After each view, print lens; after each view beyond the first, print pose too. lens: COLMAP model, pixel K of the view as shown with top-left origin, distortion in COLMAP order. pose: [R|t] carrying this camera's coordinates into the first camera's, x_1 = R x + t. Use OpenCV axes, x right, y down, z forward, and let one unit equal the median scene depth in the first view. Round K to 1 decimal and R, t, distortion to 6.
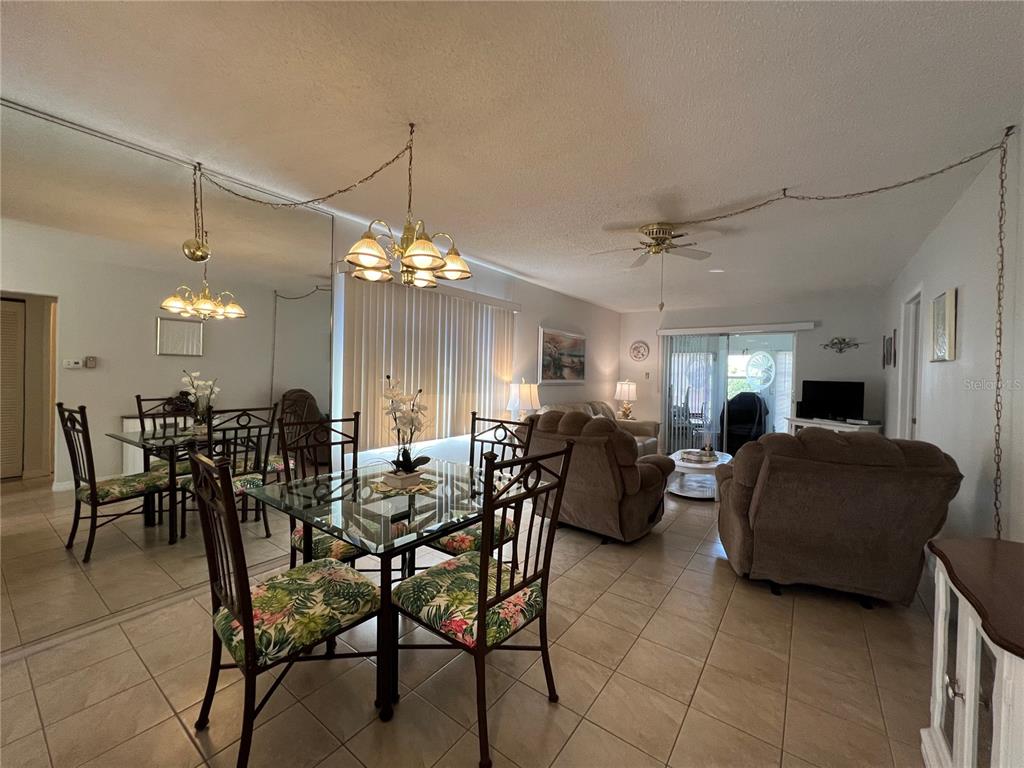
lens RADIAL K [[410.5, 0, 510.7], [0, 410.5, 379.9], [0, 0, 1]] dist [-0.001704, 0.000073]
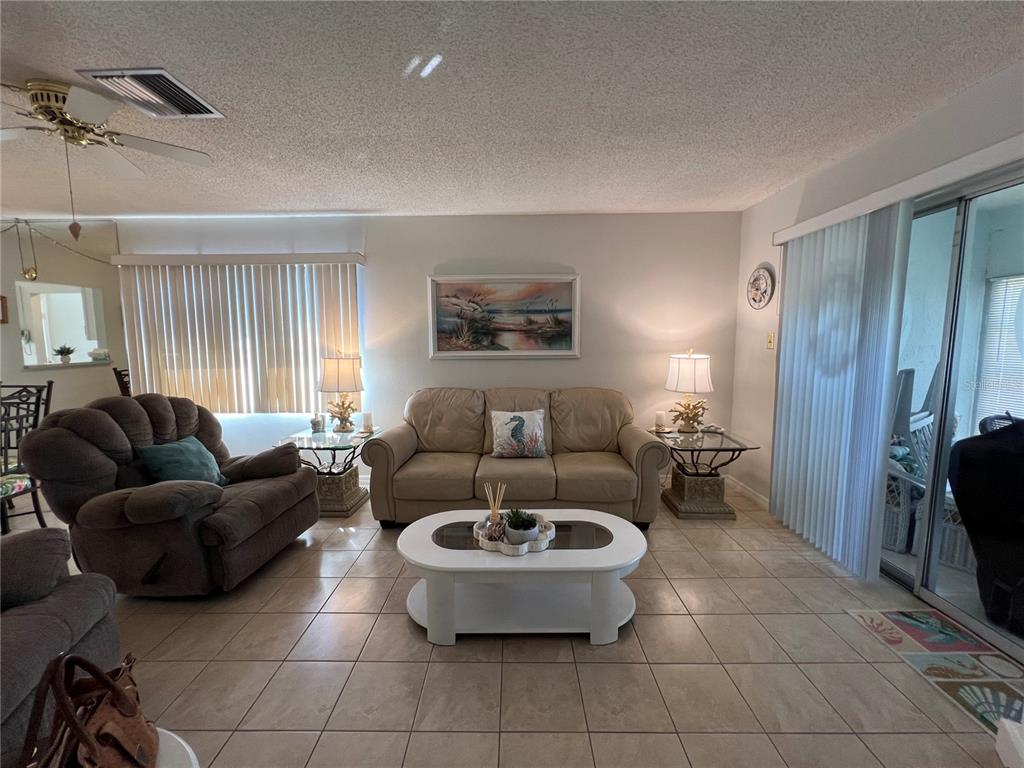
lens RADIAL K [[410.5, 0, 510.7], [0, 410.5, 379.9], [0, 0, 1]] dist [-0.001704, 0.000073]
pose [[0.584157, 0.058070, -0.809561, 0.718865], [0.008118, 0.996969, 0.077371, -0.005281], [0.811600, -0.051769, 0.581915, 0.684274]]
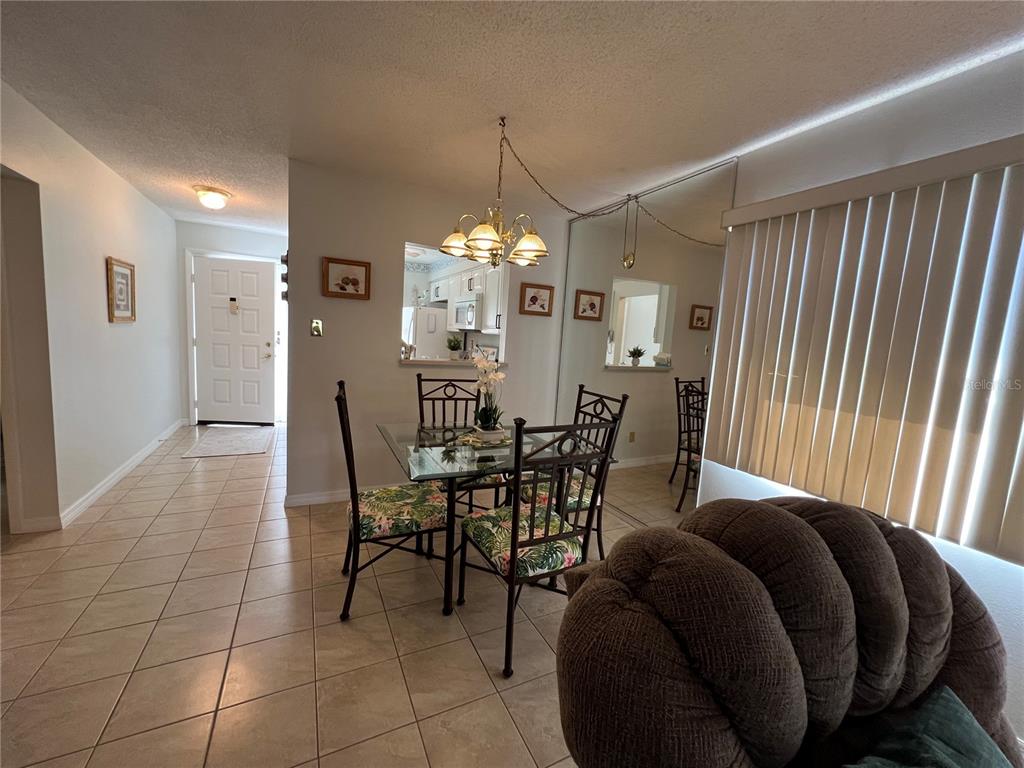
lens RADIAL K [[410.5, 0, 510.7], [0, 410.5, 379.9], [0, 0, 1]] dist [-0.001704, 0.000073]
pose [[-0.455050, 0.045040, -0.889326, 0.274897], [-0.082891, 0.992241, 0.092666, -0.008495], [0.886599, 0.115885, -0.447786, 0.569357]]
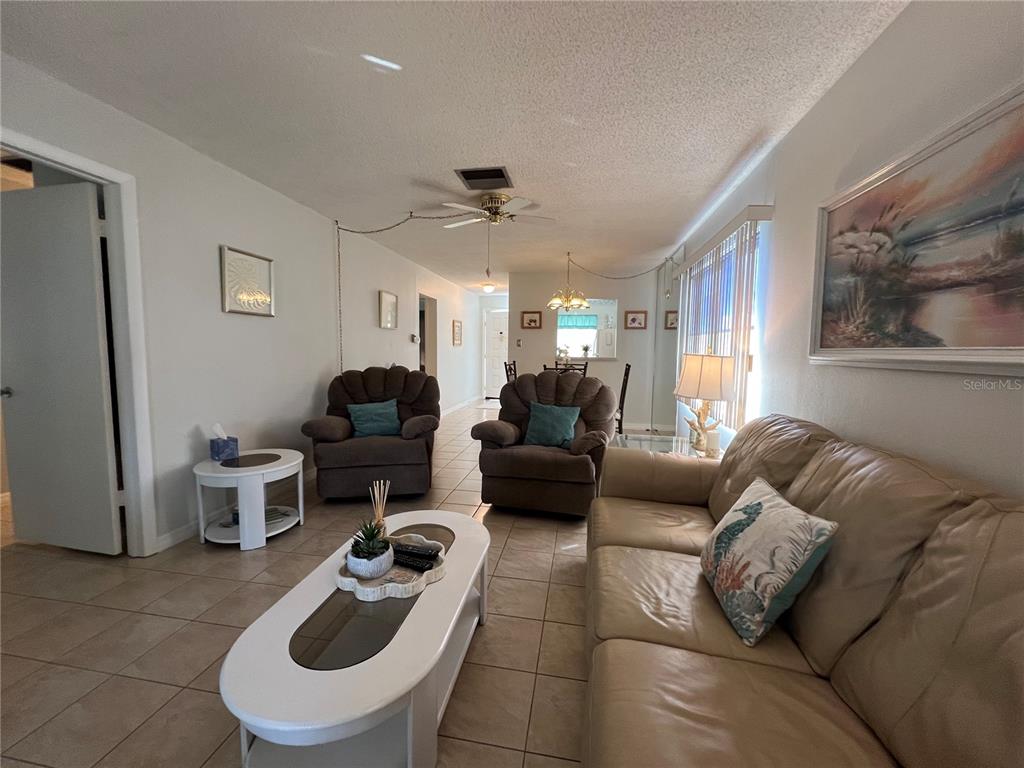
lens RADIAL K [[410.5, 0, 510.7], [0, 410.5, 379.9], [0, 0, 1]] dist [-0.001704, 0.000073]
pose [[-0.897994, 0.000723, -0.440008, 0.469673], [-0.038233, 0.996088, 0.079666, 0.008342], [0.438344, 0.088363, -0.894453, 1.194794]]
